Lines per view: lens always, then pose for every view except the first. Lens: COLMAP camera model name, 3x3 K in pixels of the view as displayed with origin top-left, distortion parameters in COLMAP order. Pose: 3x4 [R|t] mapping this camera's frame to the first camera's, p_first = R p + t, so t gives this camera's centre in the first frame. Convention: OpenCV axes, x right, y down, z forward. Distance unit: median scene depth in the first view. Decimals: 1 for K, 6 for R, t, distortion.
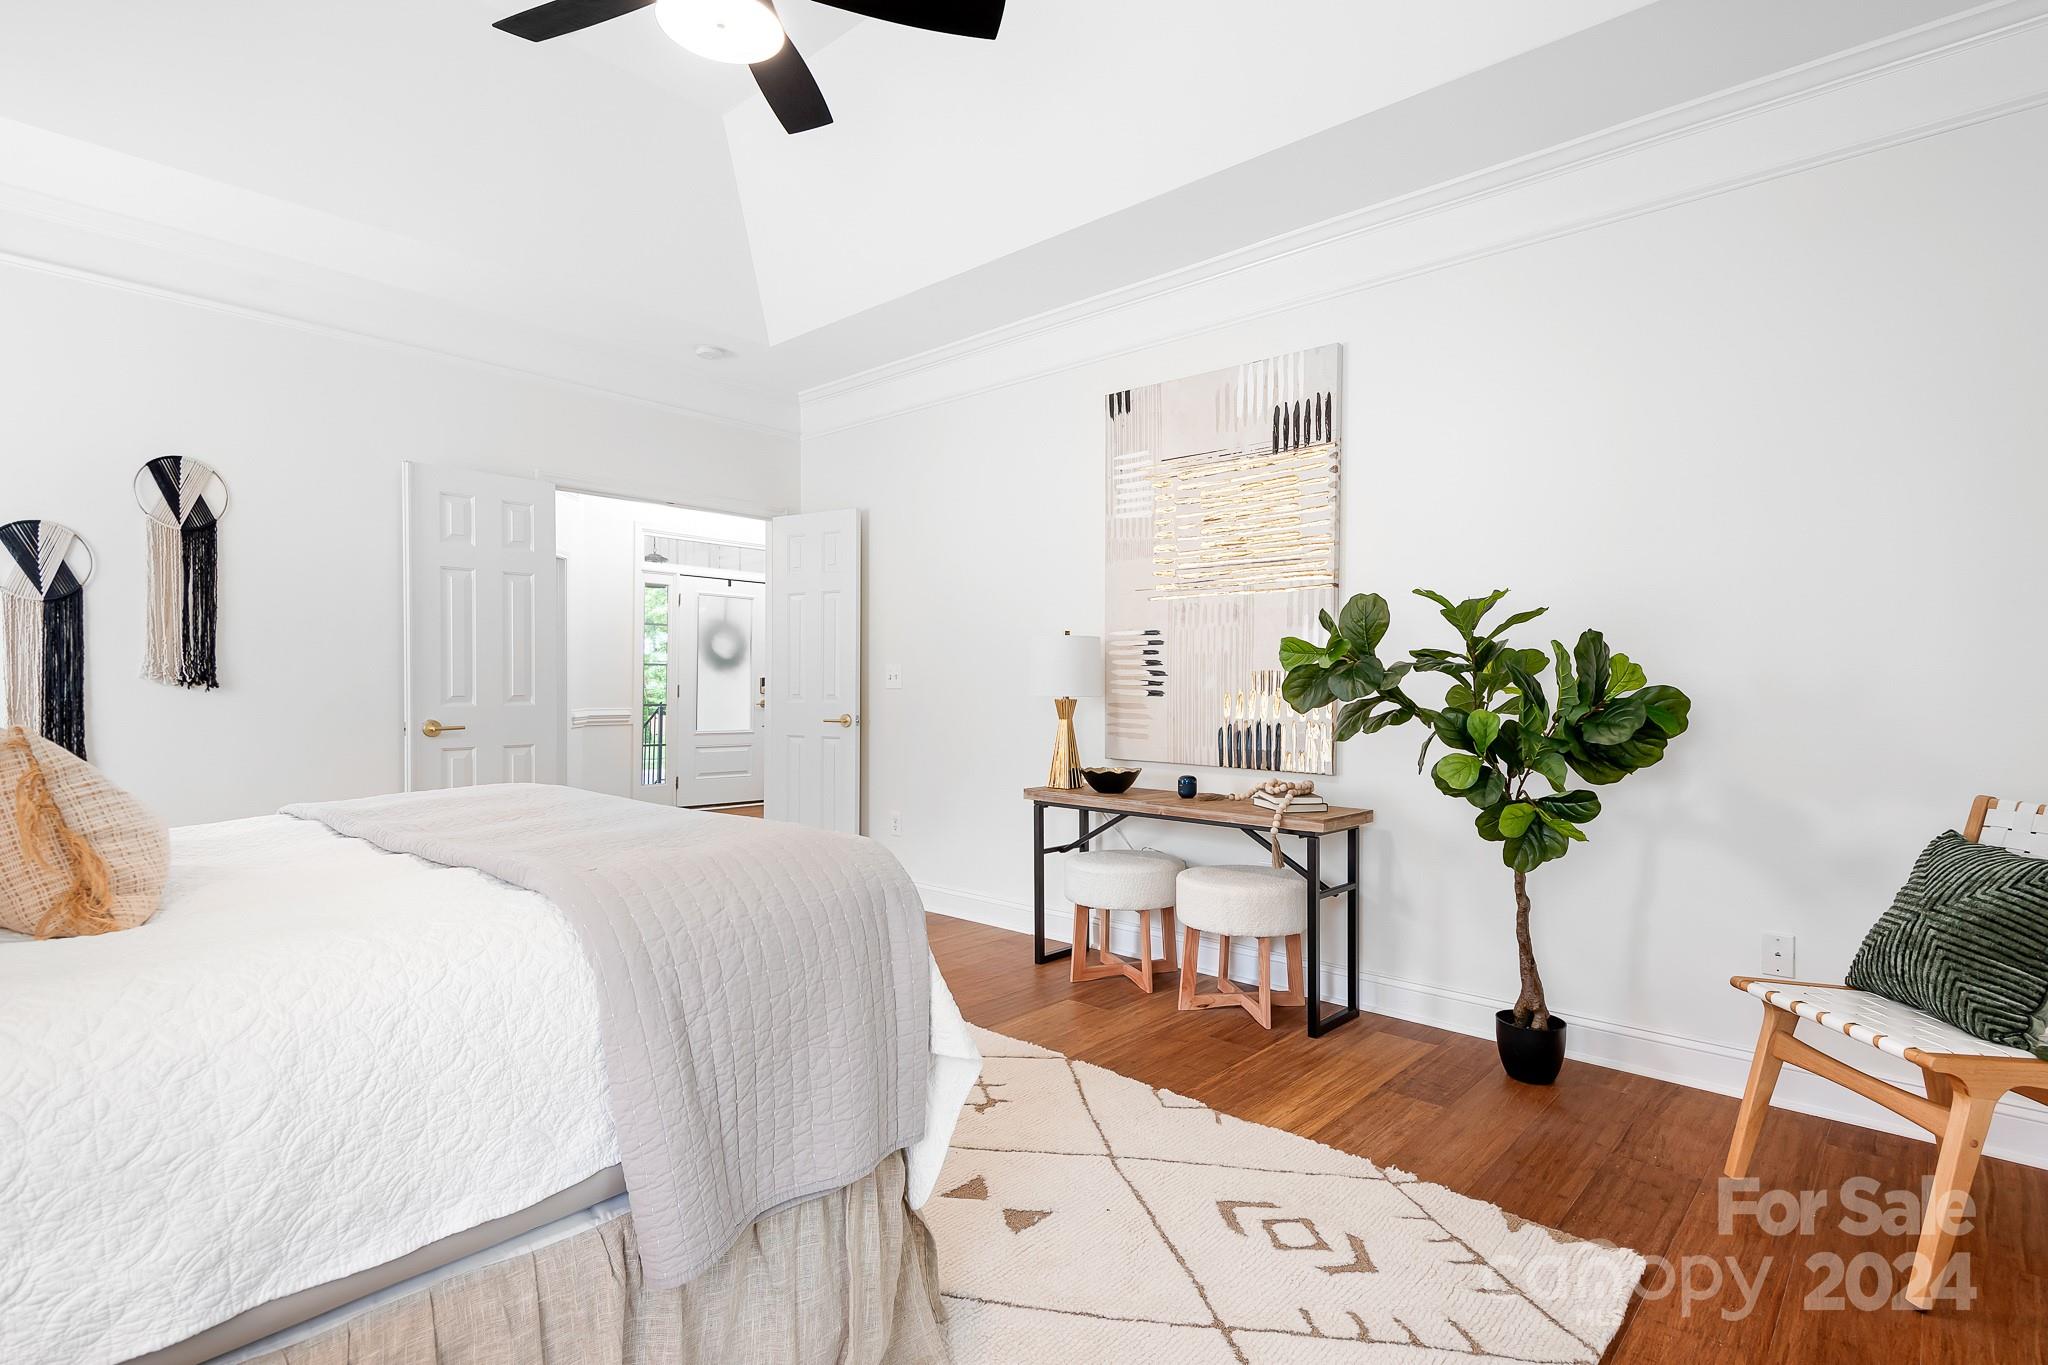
lens RADIAL K [[1039.3, 0, 1024.7], [0, 1039.3, 679.7], [0, 0, 1]] dist [0.003380, 0.000273]
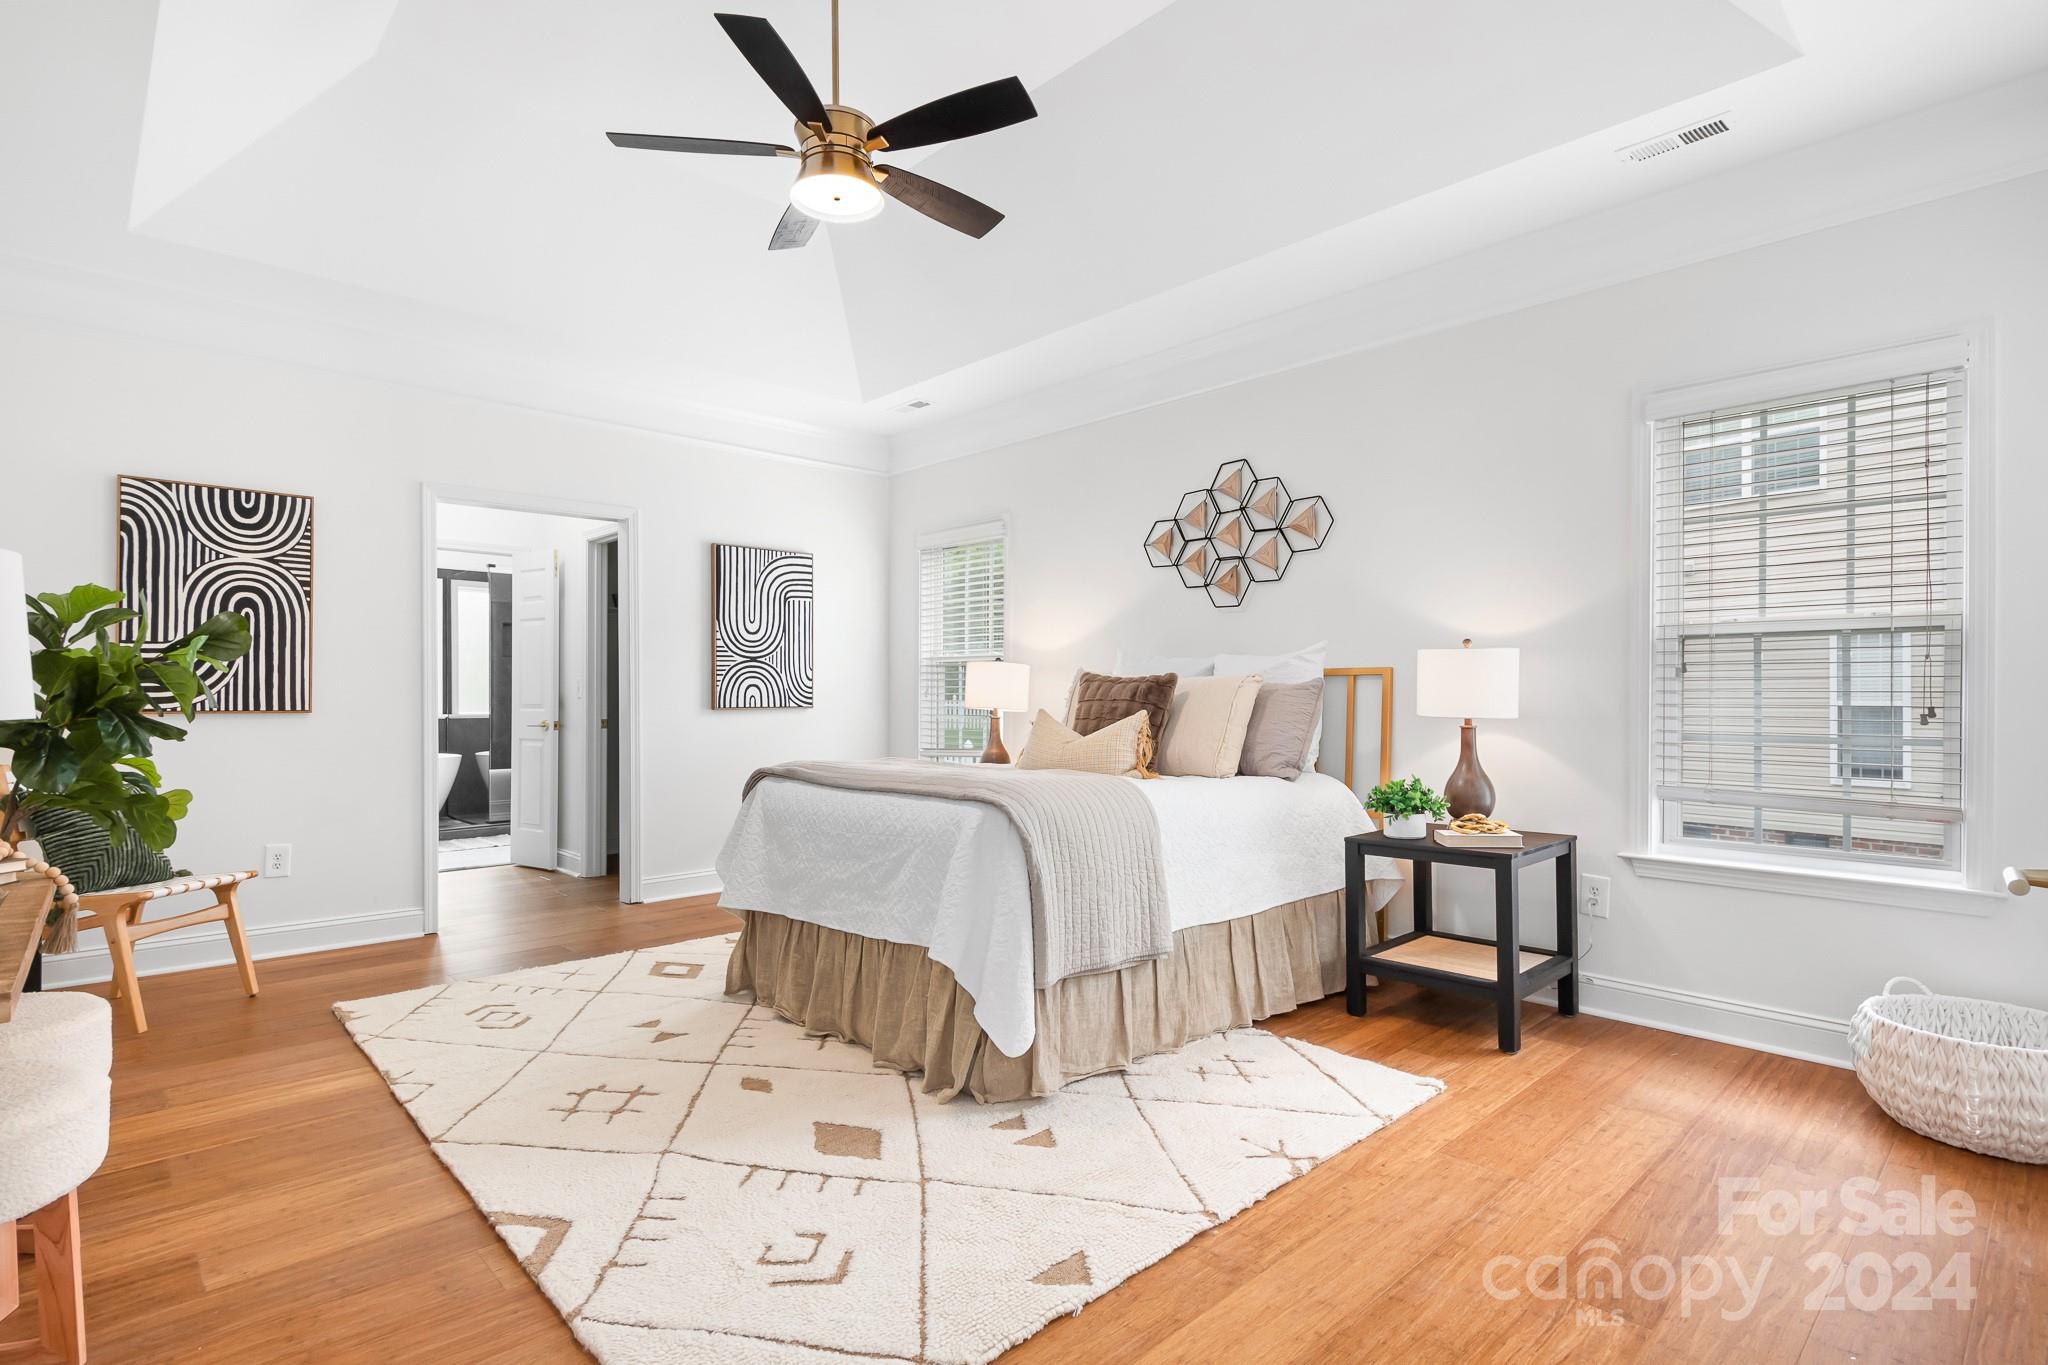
lens RADIAL K [[1039.3, 0, 1023.2], [0, 1039.3, 683.8], [0, 0, 1]] dist [0.003380, 0.000273]
pose [[-0.996381, -0.003824, 0.084912, -0.642401], [-0.003881, 0.999992, -0.000506, -0.005065], [-0.084910, -0.000834, -0.996388, 2.305163]]
